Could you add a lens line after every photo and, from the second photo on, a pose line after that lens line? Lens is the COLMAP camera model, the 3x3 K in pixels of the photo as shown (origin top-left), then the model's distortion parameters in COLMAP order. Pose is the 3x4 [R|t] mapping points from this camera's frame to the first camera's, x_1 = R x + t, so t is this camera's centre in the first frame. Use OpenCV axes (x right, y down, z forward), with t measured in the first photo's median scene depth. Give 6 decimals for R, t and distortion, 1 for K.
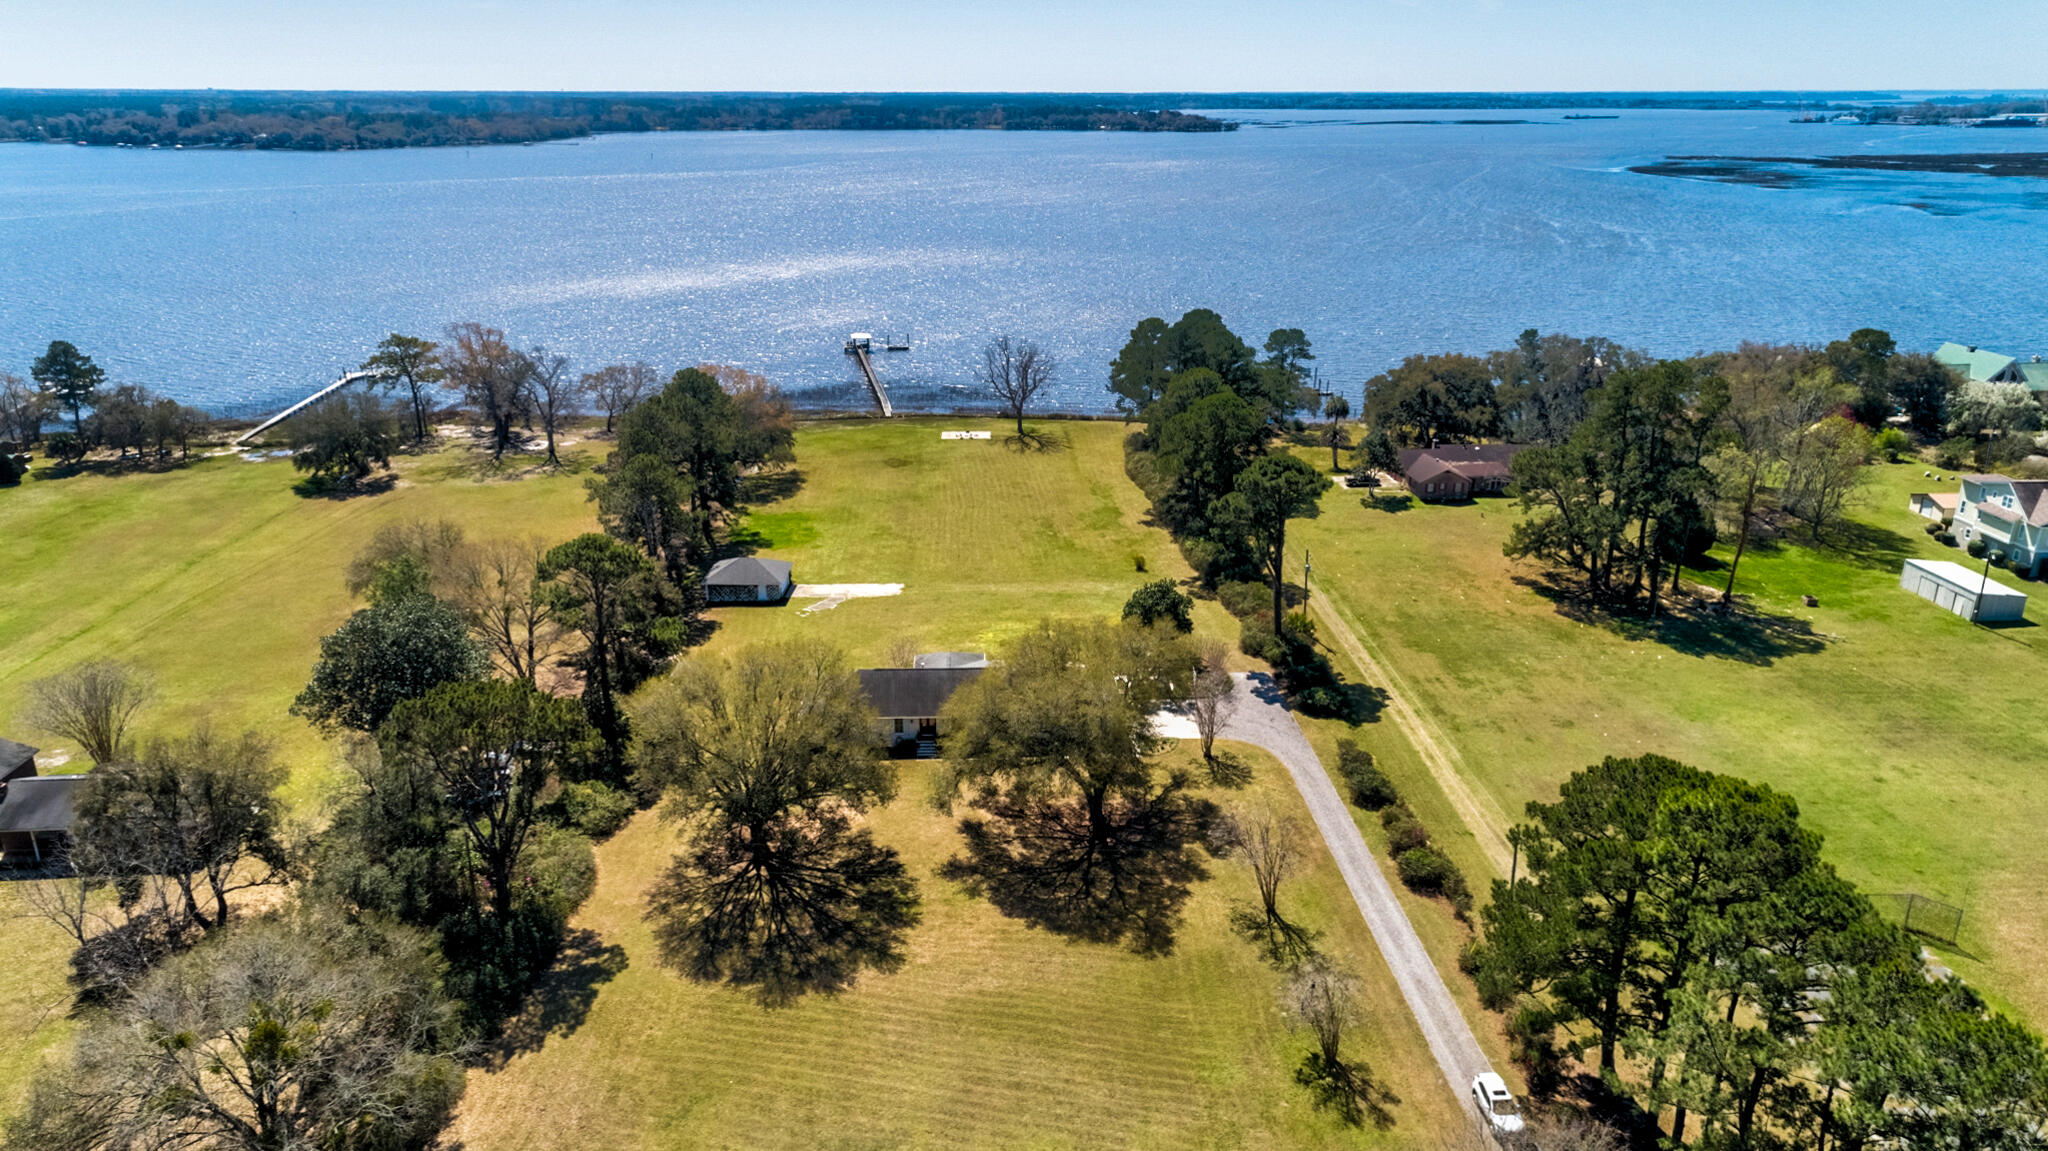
lens RADIAL K [[1380.7, 0, 1024.0], [0, 1380.7, 575.5], [0, 0, 1]] dist [0.014347, 0.004702]
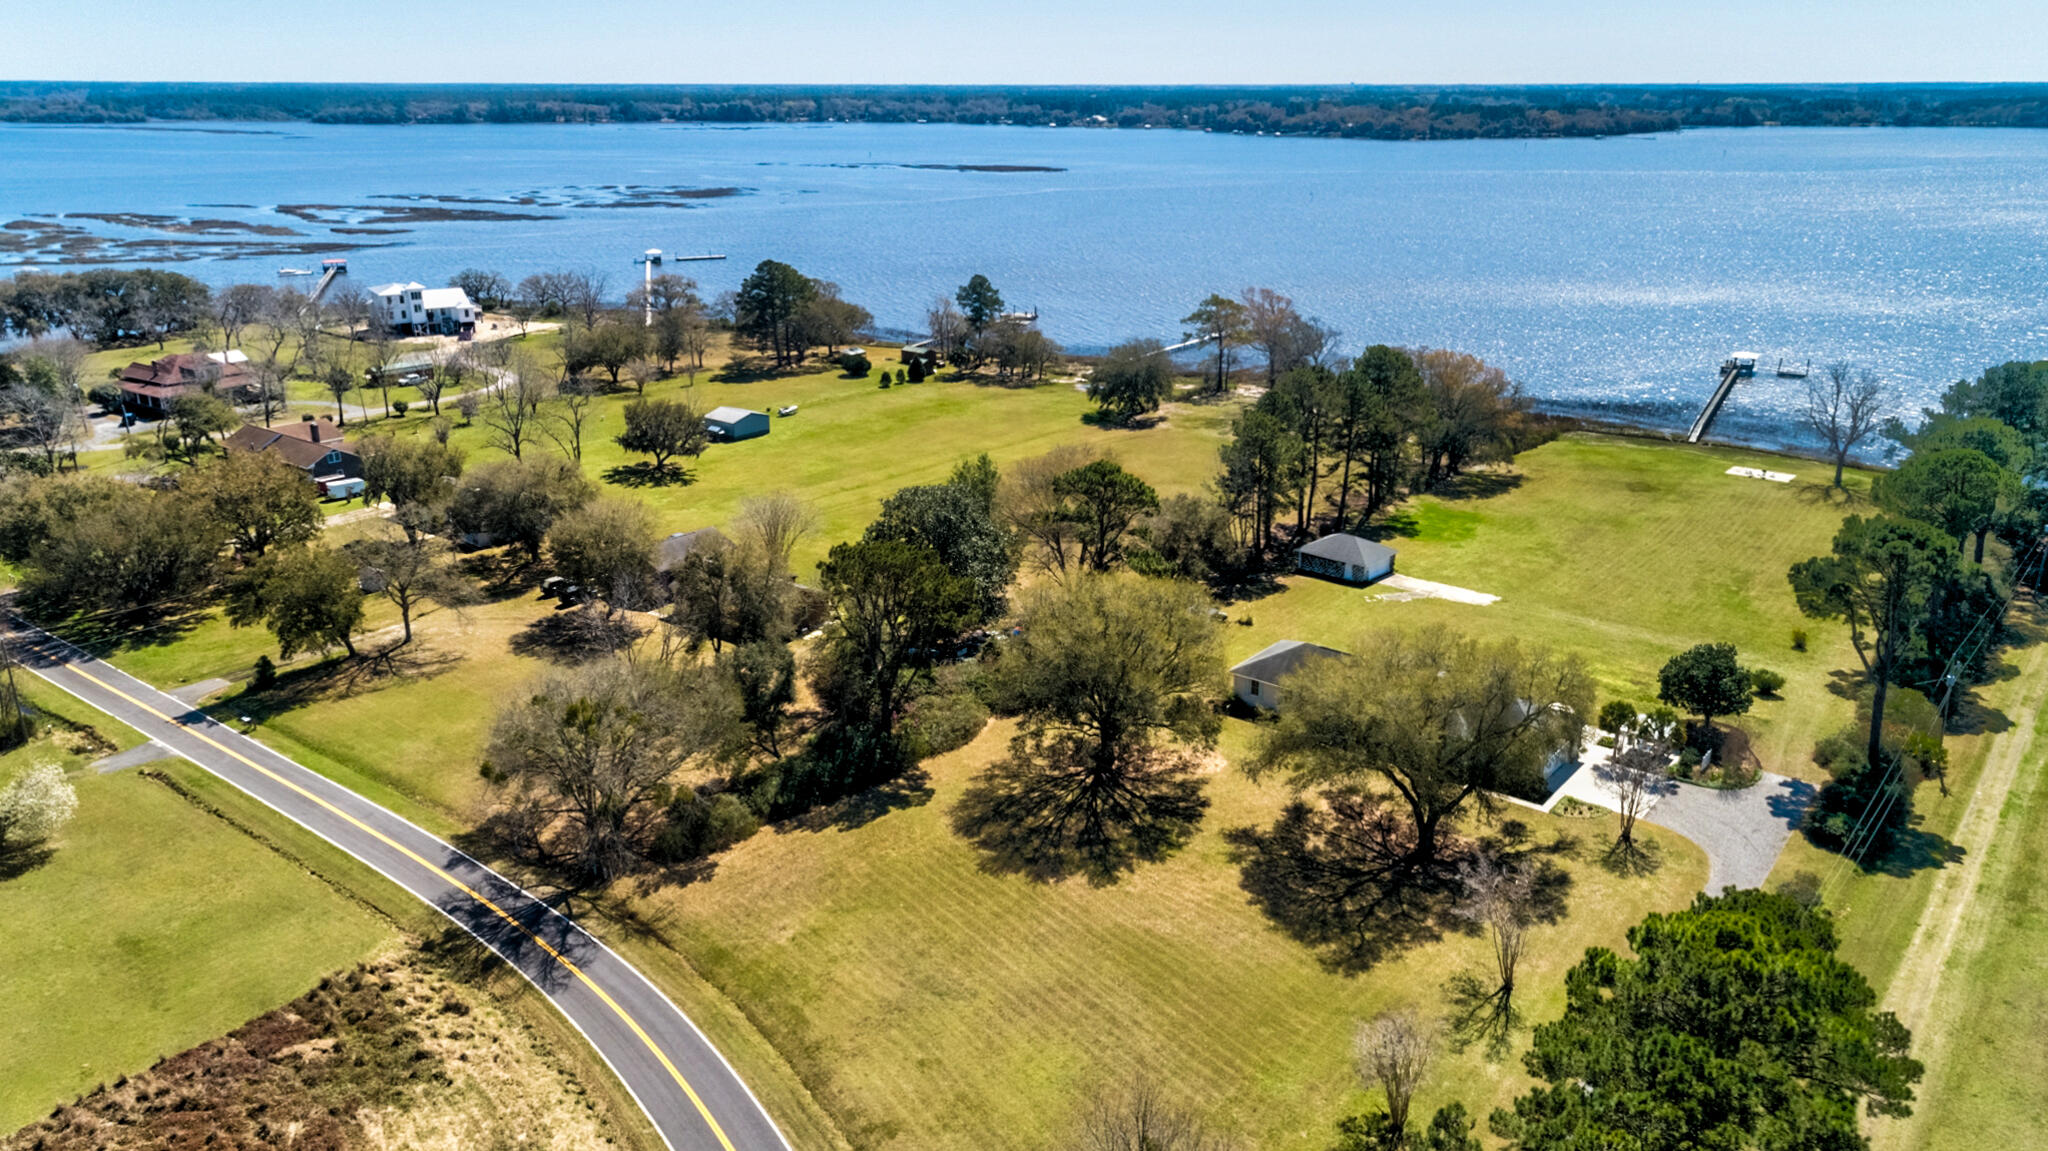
lens RADIAL K [[1461.1, 0, 1024.0], [0, 1461.1, 575.5], [0, 0, 1]] dist [0.019566, 0.004532]
pose [[0.754211, 0.211757, -0.621550, 0.283226], [-0.219867, 0.973374, 0.064825, -0.001472], [0.618728, 0.087767, 0.780687, 0.044063]]
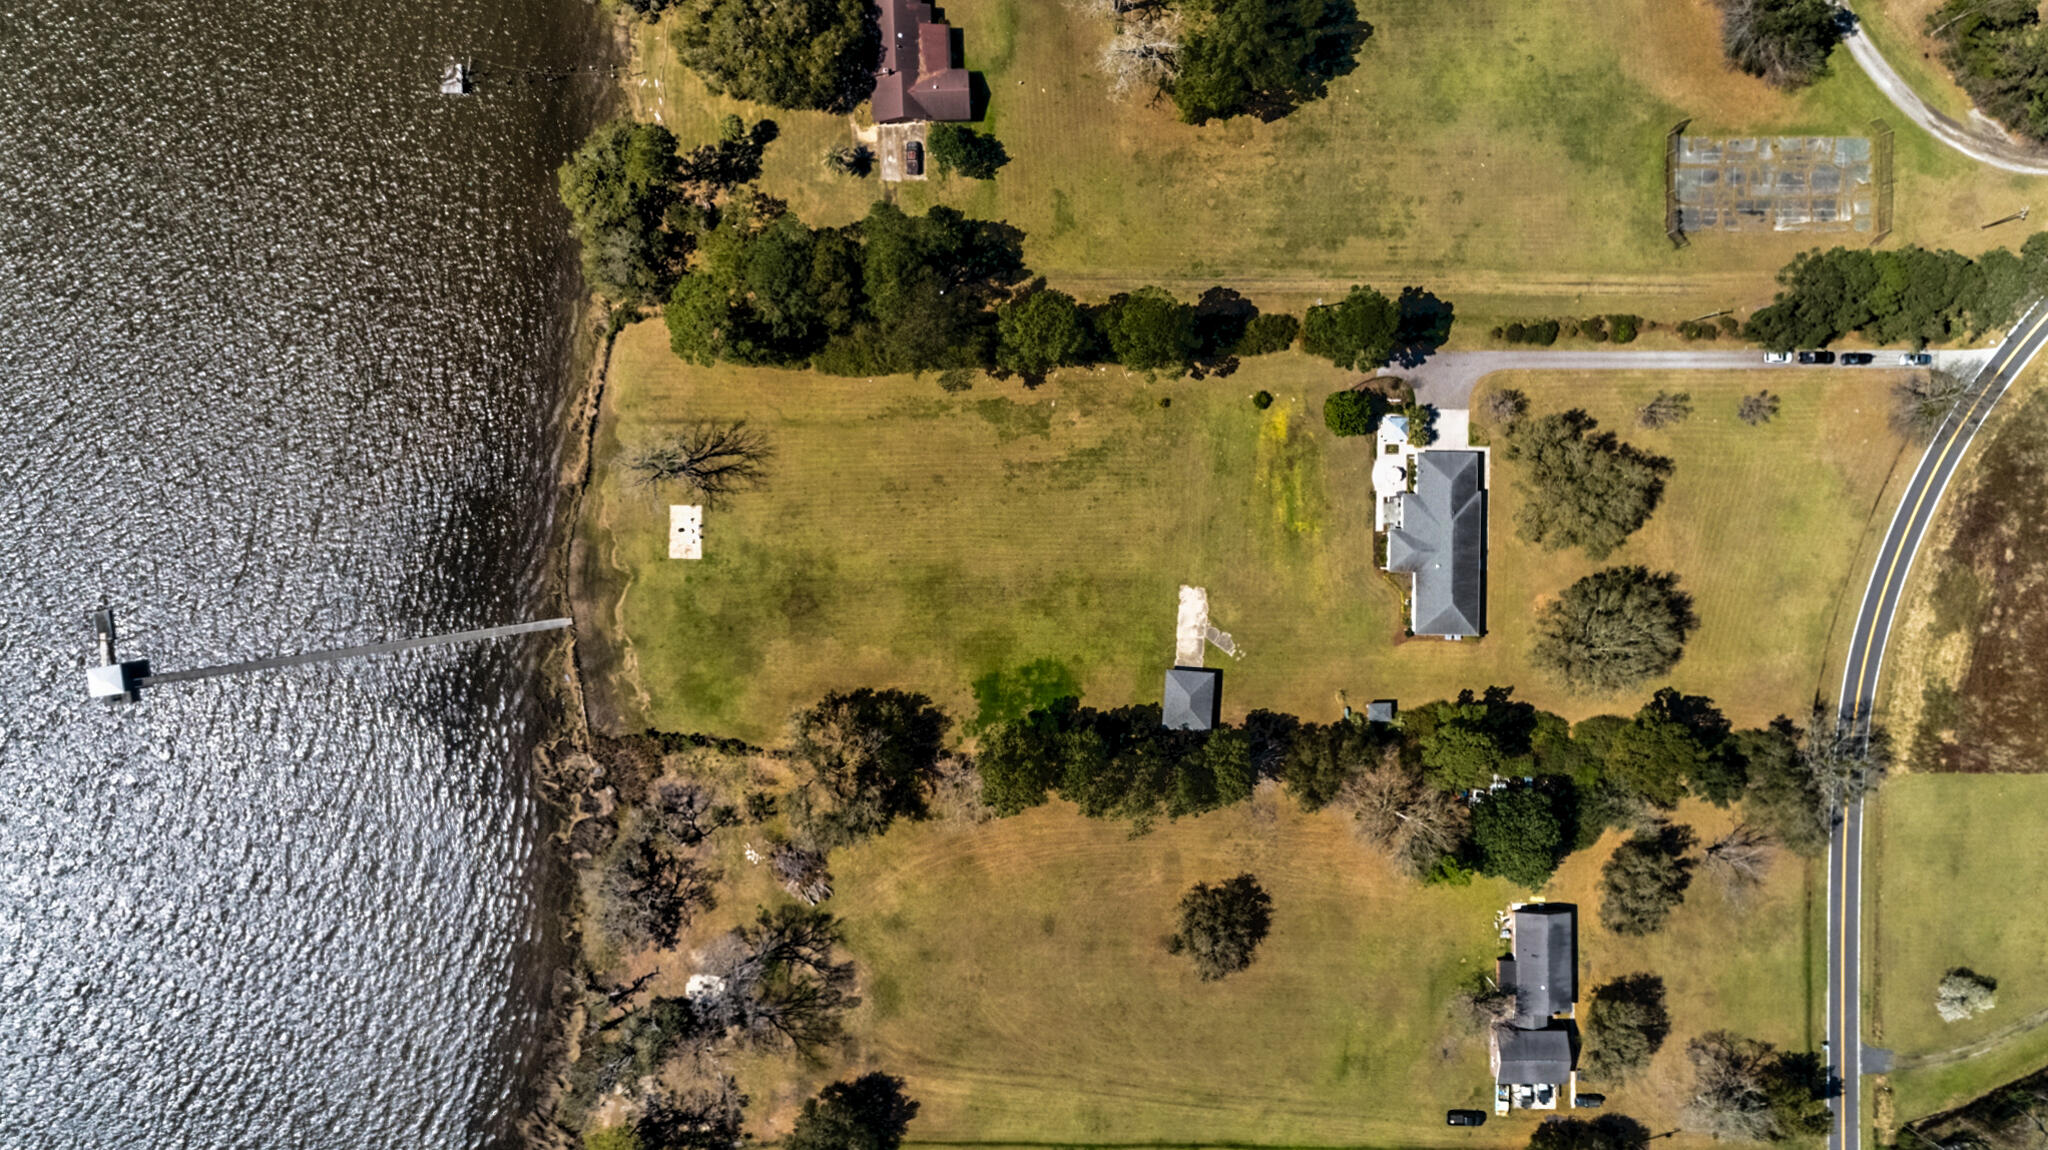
lens RADIAL K [[1380.7, 0, 1024.0], [0, 1380.7, 575.0], [0, 0, 1]] dist [0.014347, 0.004702]
pose [[0.053673, -0.998543, 0.005609, -0.094488], [0.326425, 0.022854, 0.944947, -1.335604], [-0.943698, -0.048887, 0.327176, 0.727267]]
